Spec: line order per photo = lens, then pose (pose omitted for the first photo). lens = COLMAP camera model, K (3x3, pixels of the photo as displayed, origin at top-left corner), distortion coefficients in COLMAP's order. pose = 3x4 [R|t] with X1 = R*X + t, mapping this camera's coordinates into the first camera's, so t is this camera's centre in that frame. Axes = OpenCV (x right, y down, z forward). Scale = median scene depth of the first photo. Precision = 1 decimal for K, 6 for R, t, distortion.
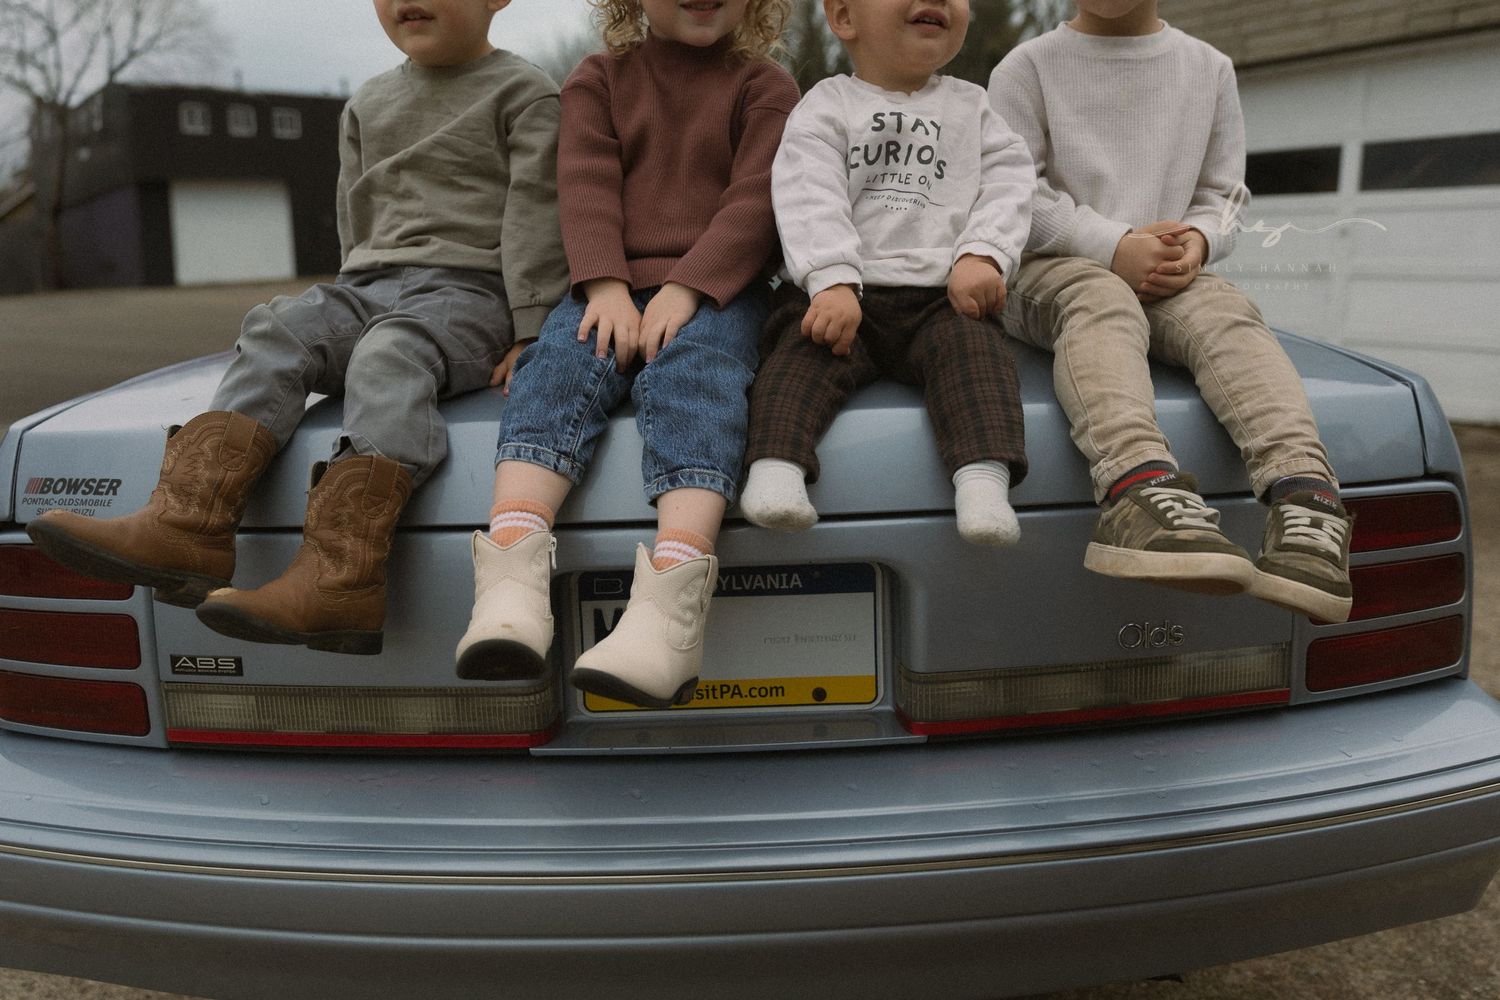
lens RADIAL K [[1160.8, 0, 750.0], [0, 1160.8, 500.0], [0, 0, 1]] dist [-0.002519, -0.002872]
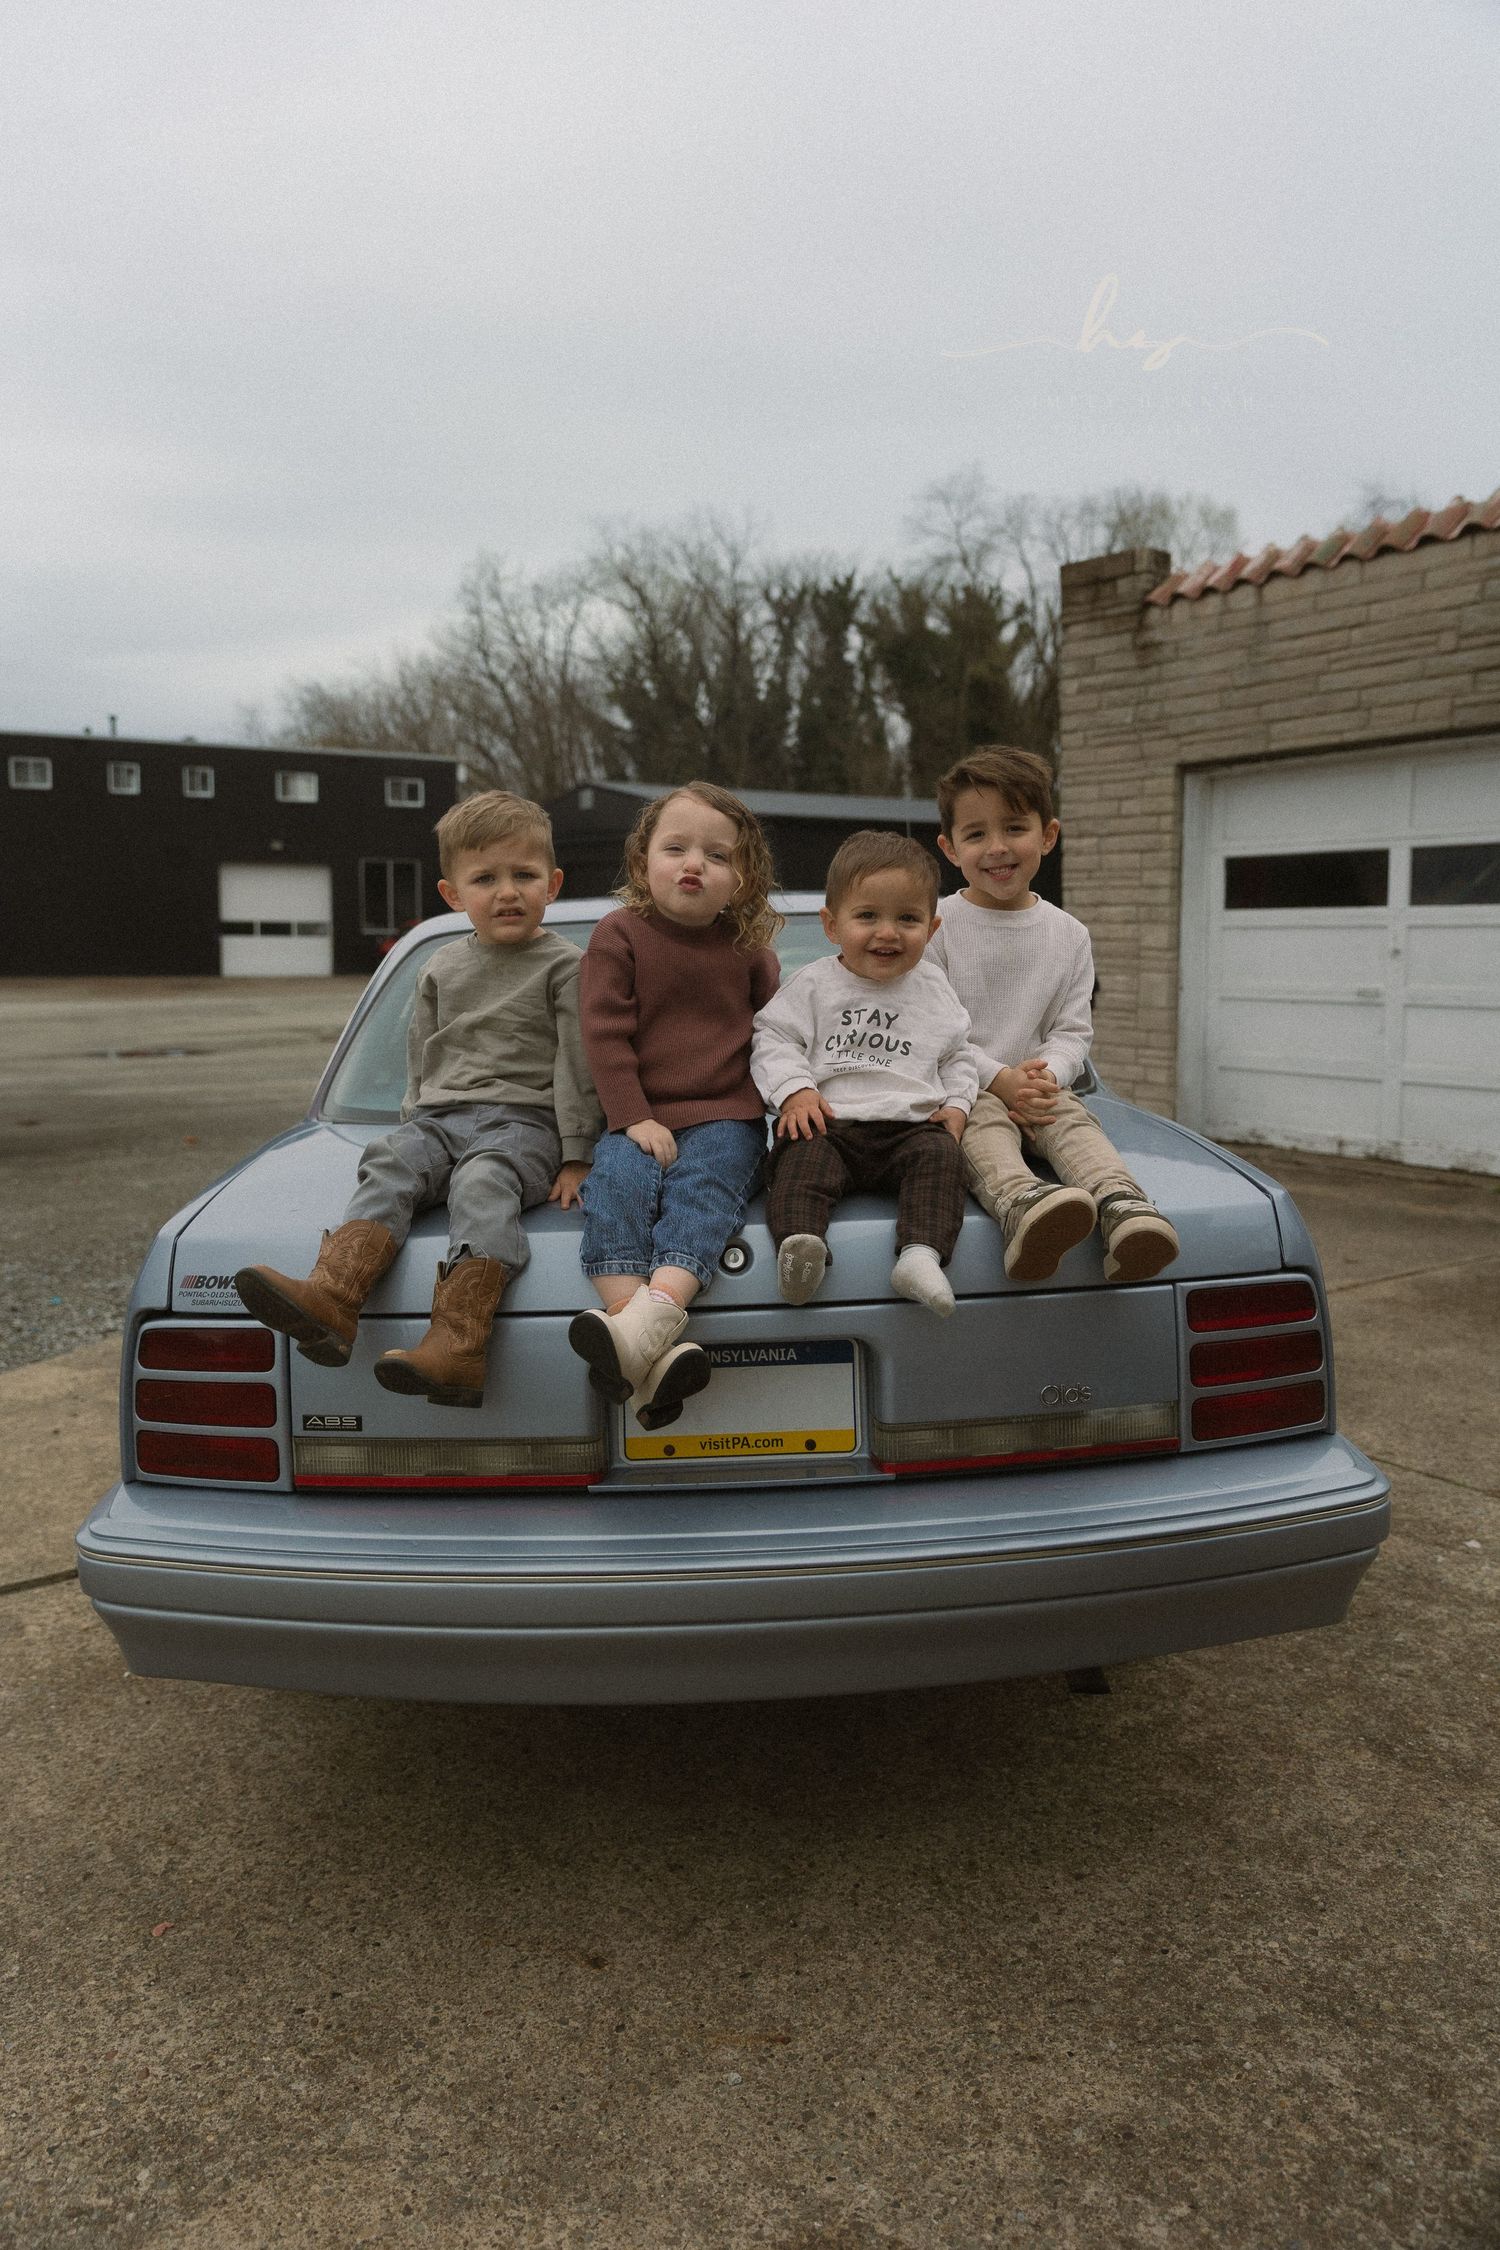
lens RADIAL K [[1597.5, 0, 713.2], [0, 1597.5, 1127.5], [0, 0, 1]] dist [0.001976, 0.001365]
pose [[0.999293, -0.000060, 0.037601, -0.112178], [0.003592, 0.995578, -0.093874, -0.013680], [-0.037429, 0.093943, 0.994874, -0.763820]]
